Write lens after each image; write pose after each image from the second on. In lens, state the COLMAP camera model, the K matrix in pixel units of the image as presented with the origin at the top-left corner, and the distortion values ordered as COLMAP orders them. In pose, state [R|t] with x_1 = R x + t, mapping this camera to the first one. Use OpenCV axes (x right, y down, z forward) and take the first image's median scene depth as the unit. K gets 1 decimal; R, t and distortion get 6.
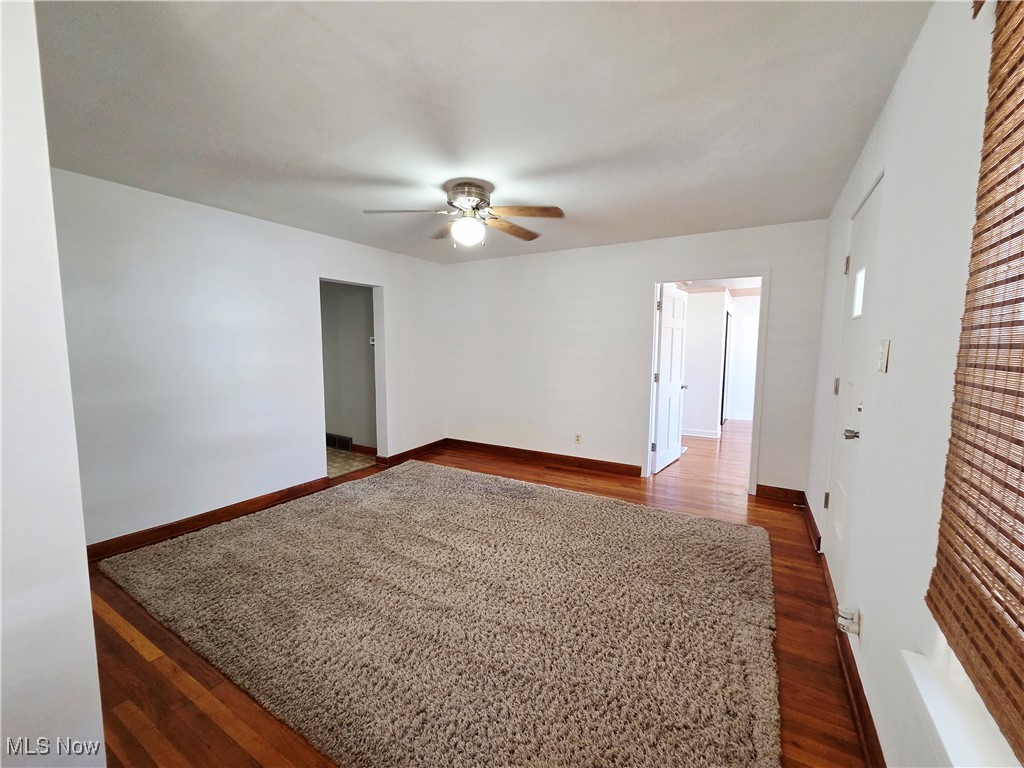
lens RADIAL K [[423.3, 0, 515.0], [0, 423.3, 387.5], [0, 0, 1]] dist [0.006408, 0.000608]
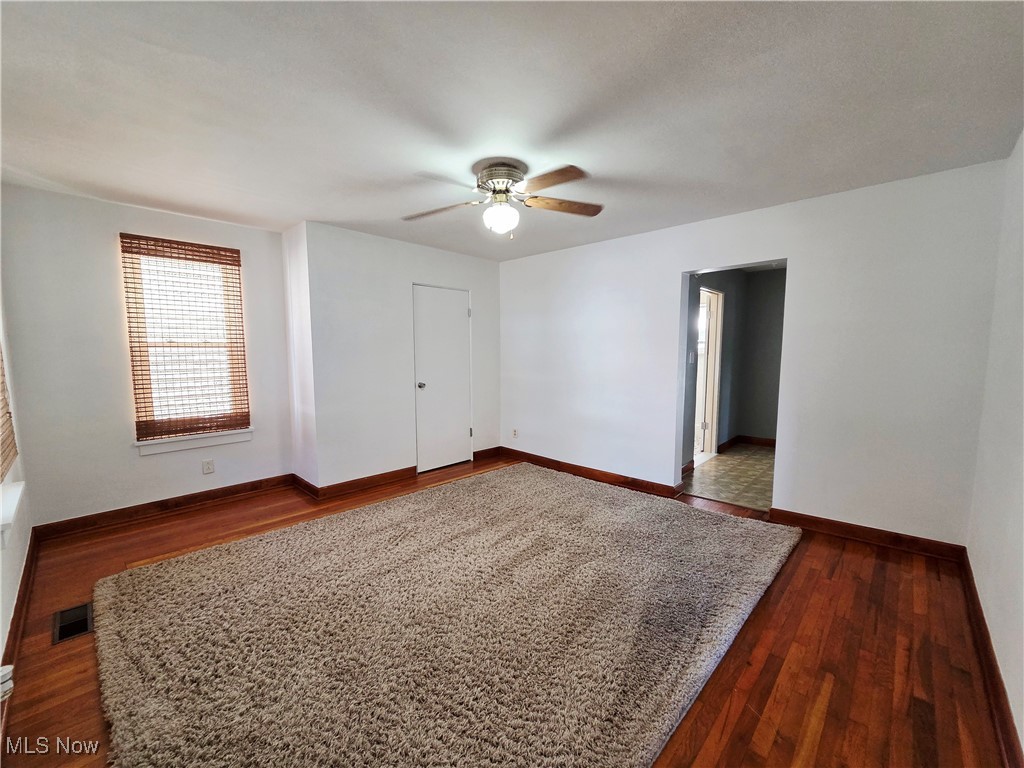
lens RADIAL K [[423.3, 0, 514.7], [0, 423.3, 385.8], [0, 0, 1]] dist [0.006408, 0.000608]
pose [[-0.211061, 0.086414, -0.973646, 0.525238], [-0.099500, 0.989011, 0.109346, -0.078890], [0.972396, 0.119957, -0.200143, 0.827706]]
